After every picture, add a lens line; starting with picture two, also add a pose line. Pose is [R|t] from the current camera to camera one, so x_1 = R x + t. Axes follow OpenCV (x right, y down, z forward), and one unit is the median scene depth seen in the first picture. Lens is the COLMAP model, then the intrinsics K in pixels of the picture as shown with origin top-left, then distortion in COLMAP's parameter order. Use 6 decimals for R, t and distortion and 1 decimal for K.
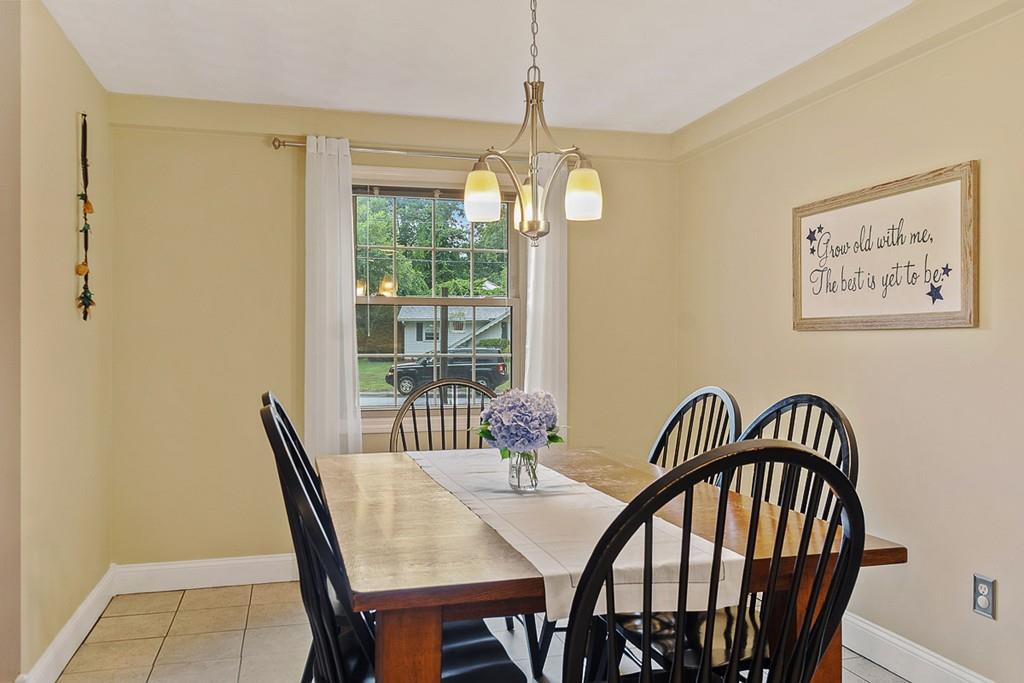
lens RADIAL K [[786.3, 0, 512.0], [0, 786.3, 341.5], [0, 0, 1]] dist [0.003699, -0.000841]
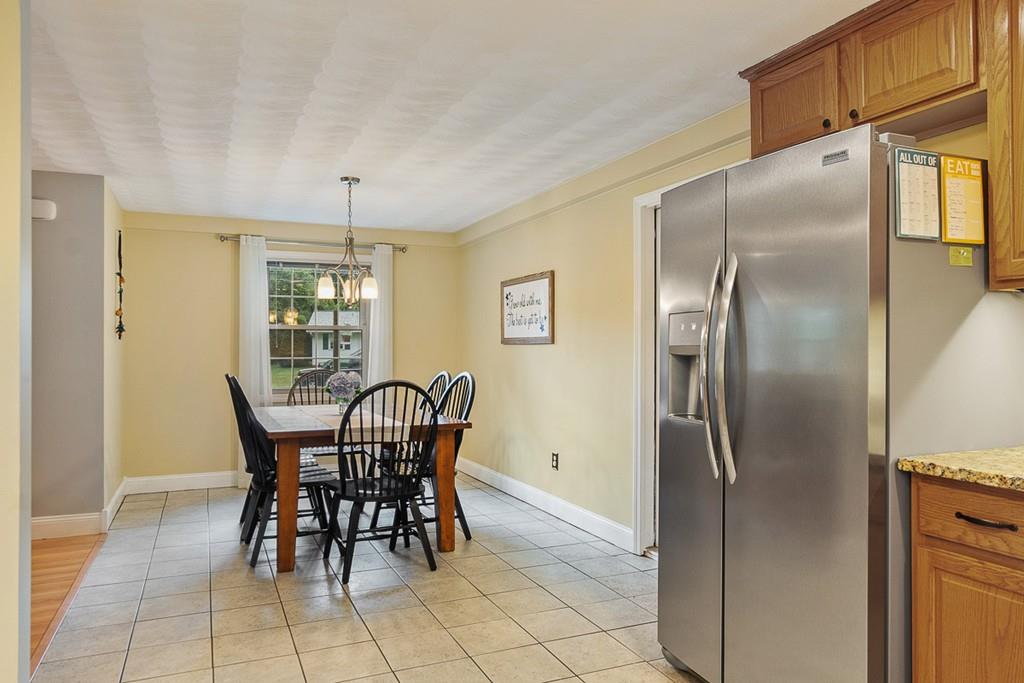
lens RADIAL K [[768.6, 0, 547.3], [0, 768.6, 342.6], [0, 0, 1]] dist [-0.006430, -0.001439]
pose [[0.988479, -0.000600, 0.151356, 0.193821], [0.001999, 0.999957, -0.009093, -0.000472], [-0.151344, 0.009291, 0.988437, -0.977343]]
